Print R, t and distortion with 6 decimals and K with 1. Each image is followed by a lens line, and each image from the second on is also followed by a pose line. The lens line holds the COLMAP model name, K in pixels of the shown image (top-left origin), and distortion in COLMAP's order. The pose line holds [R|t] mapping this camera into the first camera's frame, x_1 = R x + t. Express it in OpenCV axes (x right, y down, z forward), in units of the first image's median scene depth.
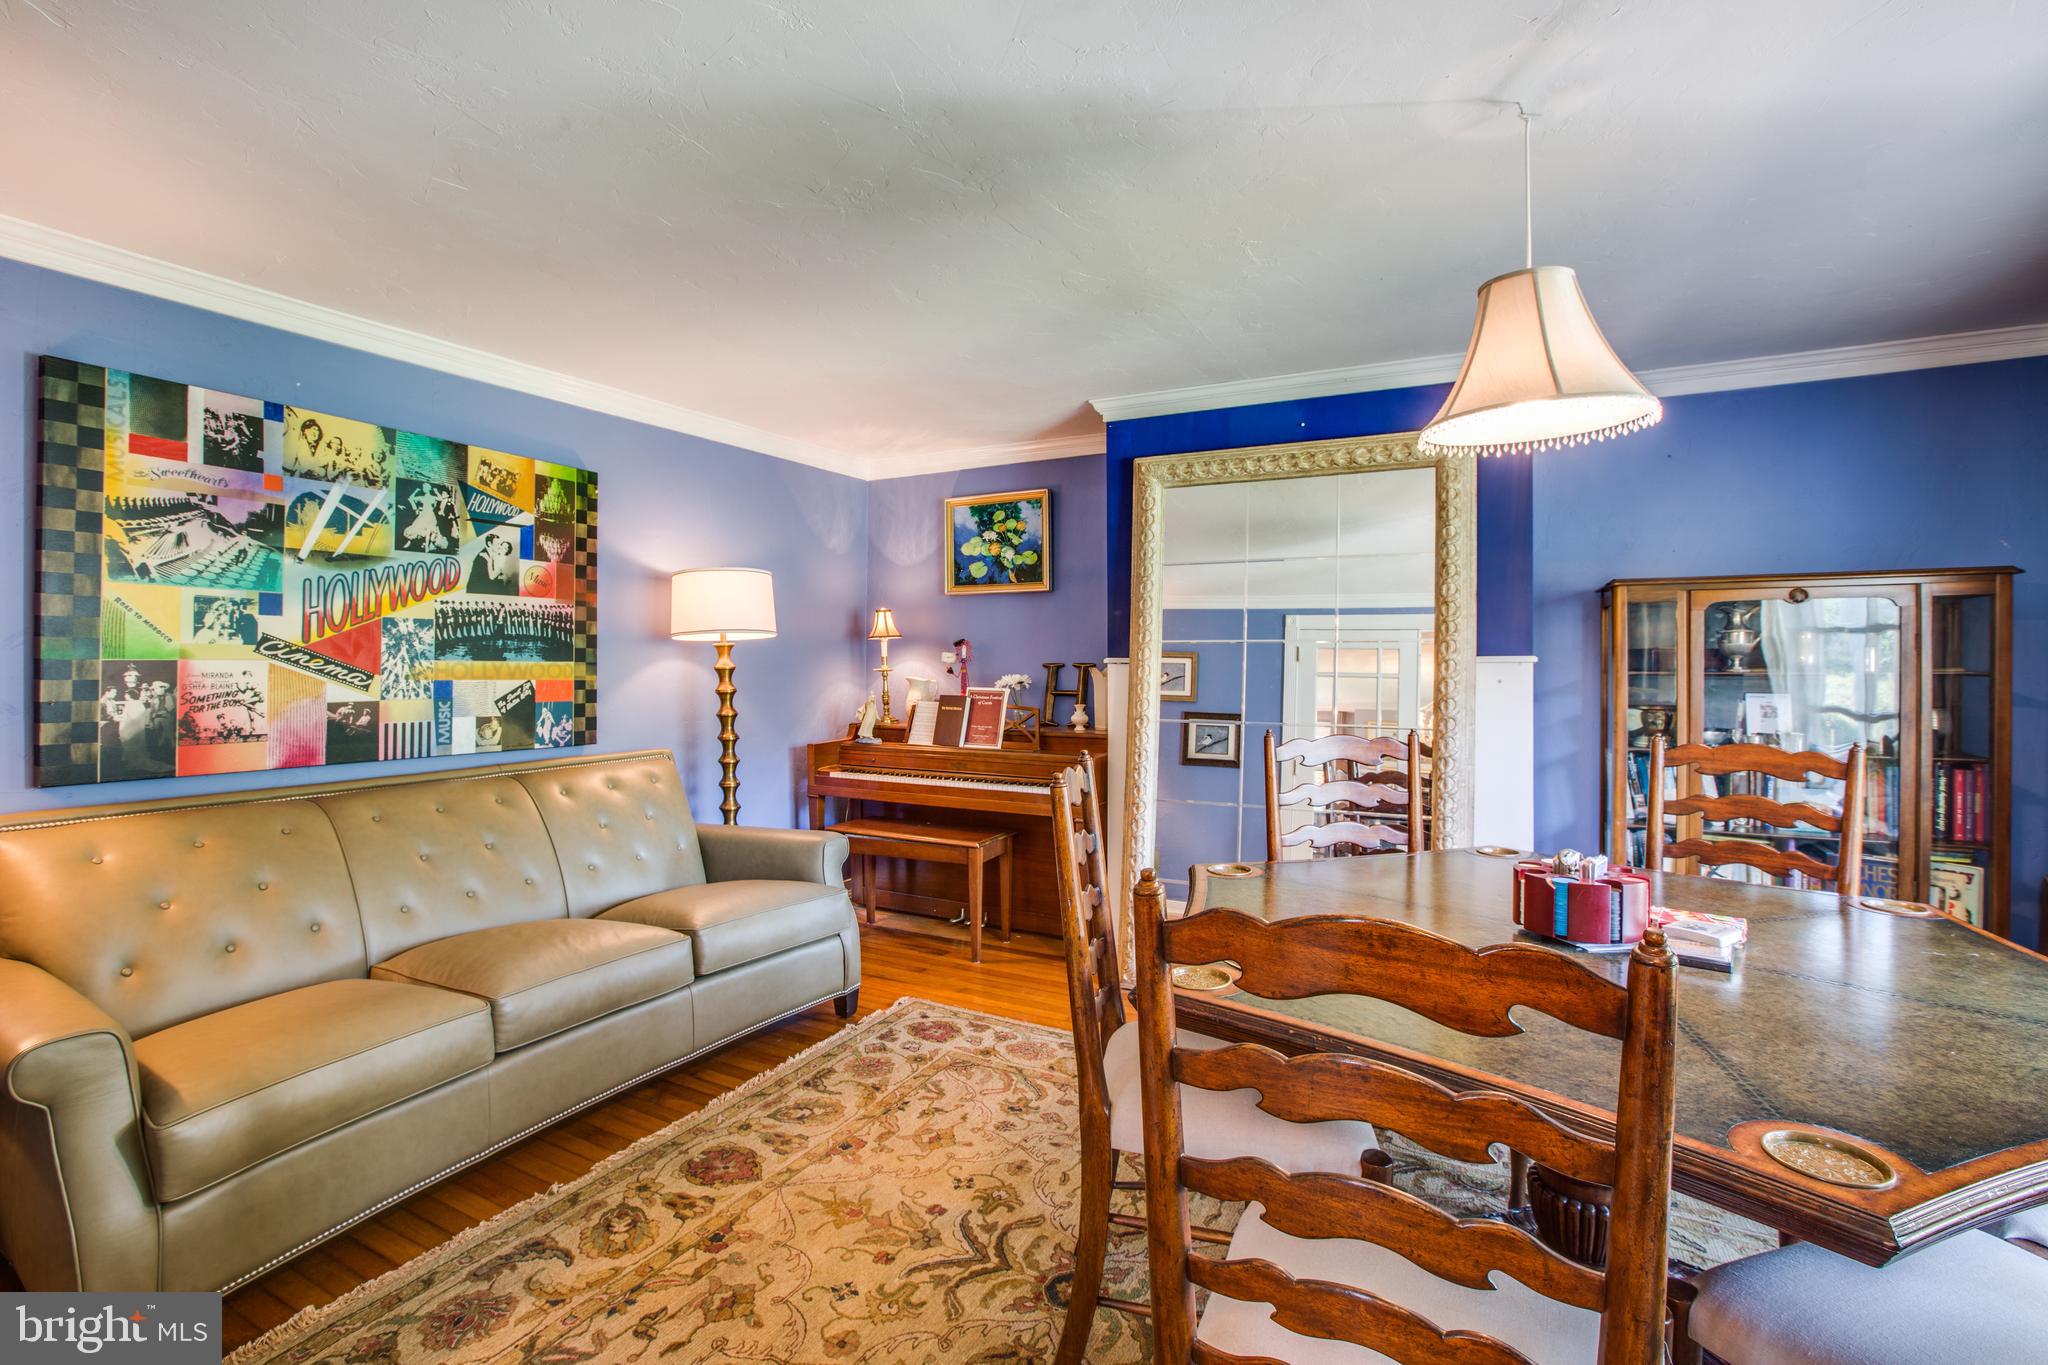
lens RADIAL K [[919.0, 0, 1022.8], [0, 919.0, 672.4], [0, 0, 1]] dist [-0.021894, 0.002719]
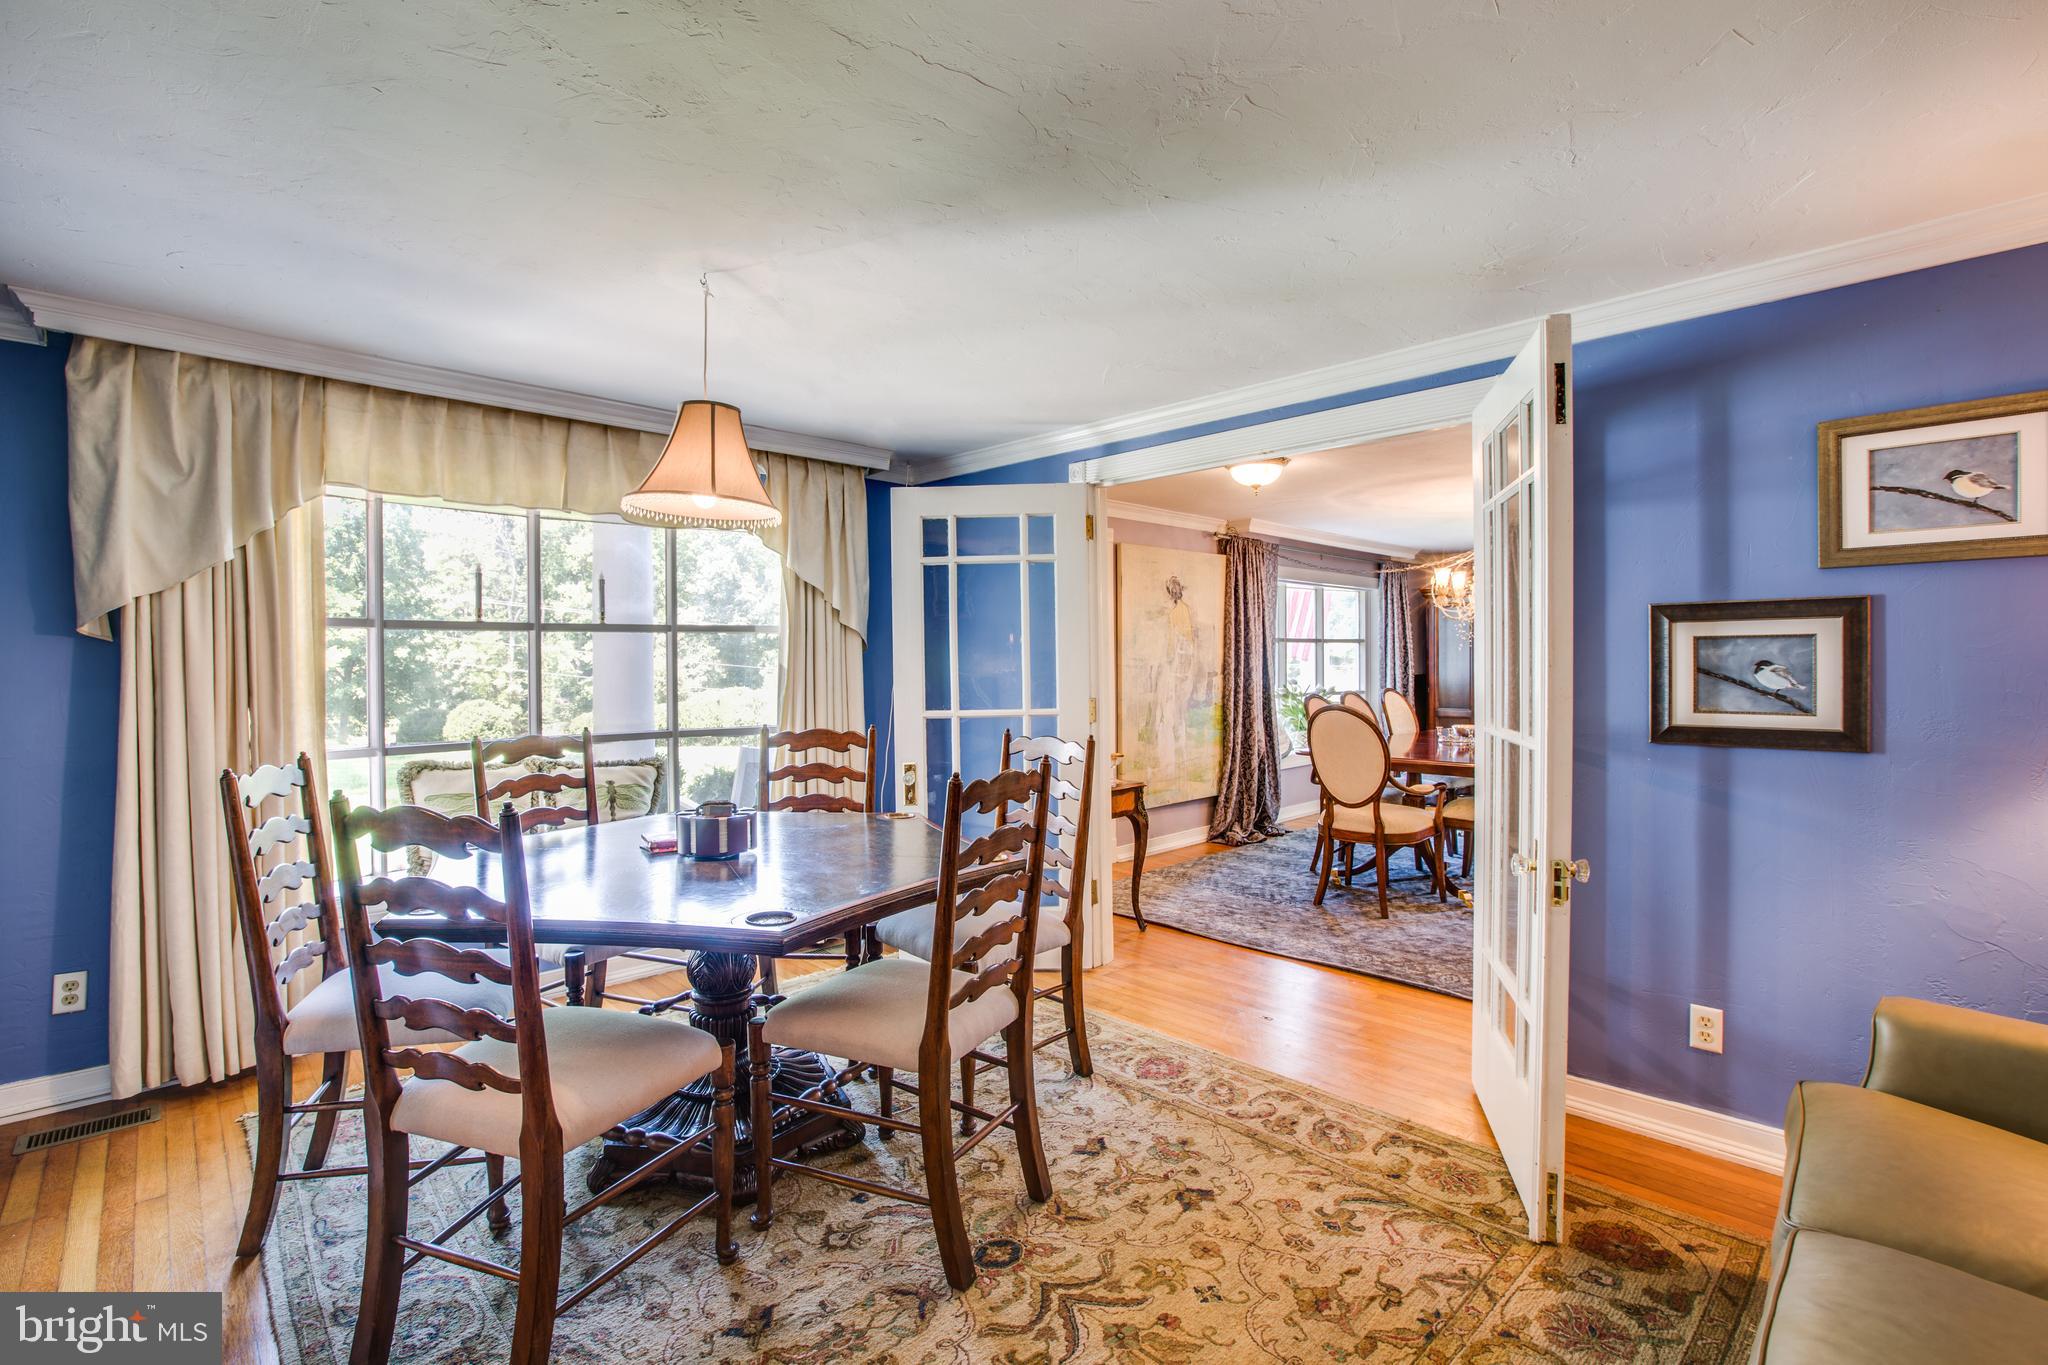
lens RADIAL K [[919.0, 0, 1023.9], [0, 919.0, 680.4], [0, 0, 1]] dist [-0.021894, 0.002719]
pose [[-0.951060, 0.003213, 0.308991, -0.302848], [0.009396, 0.999784, 0.018524, -0.024995], [-0.308865, 0.020520, -0.950885, 1.930278]]
